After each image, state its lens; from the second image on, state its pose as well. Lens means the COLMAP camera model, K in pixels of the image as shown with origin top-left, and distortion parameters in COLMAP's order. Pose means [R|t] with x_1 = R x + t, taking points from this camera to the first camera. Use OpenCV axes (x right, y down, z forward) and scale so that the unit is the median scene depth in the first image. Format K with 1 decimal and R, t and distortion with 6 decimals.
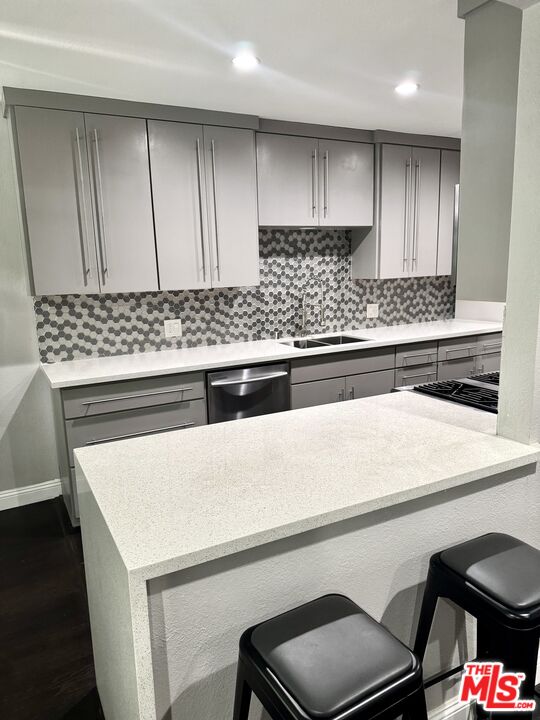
lens RADIAL K [[507.0, 0, 267.6], [0, 507.0, 361.4], [0, 0, 1]] dist [0.137859, -0.216332]
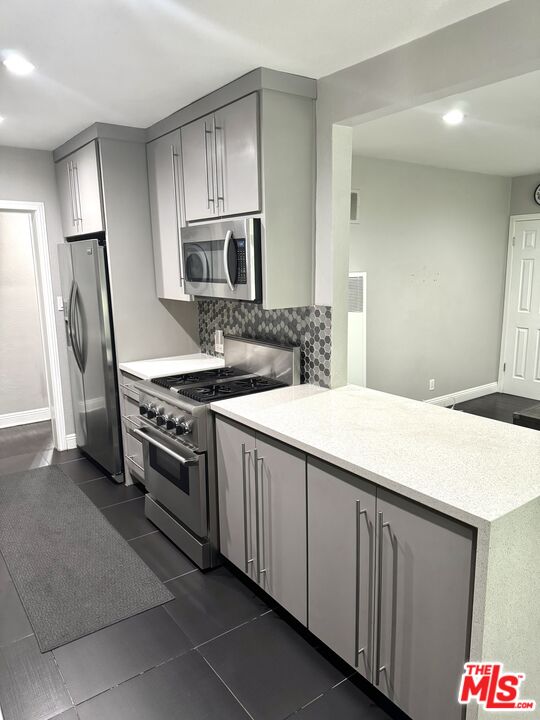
lens RADIAL K [[507.0, 0, 267.6], [0, 507.0, 361.4], [0, 0, 1]] dist [0.137859, -0.216332]
pose [[-0.134765, -0.163143, 0.977355, -0.454546], [0.210268, 0.959181, 0.189103, -0.119647], [-0.968311, 0.230991, -0.094960, 0.580552]]
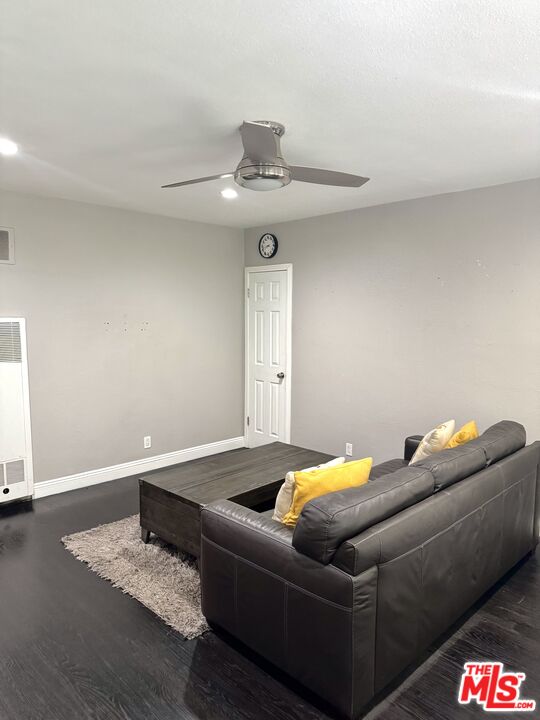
lens RADIAL K [[507.0, 0, 267.6], [0, 507.0, 361.4], [0, 0, 1]] dist [0.137859, -0.216332]
pose [[-0.276259, -0.072779, 0.958323, -0.451308], [0.185671, 0.974303, 0.127517, -0.006459], [-0.942978, 0.213161, -0.255647, 0.041033]]
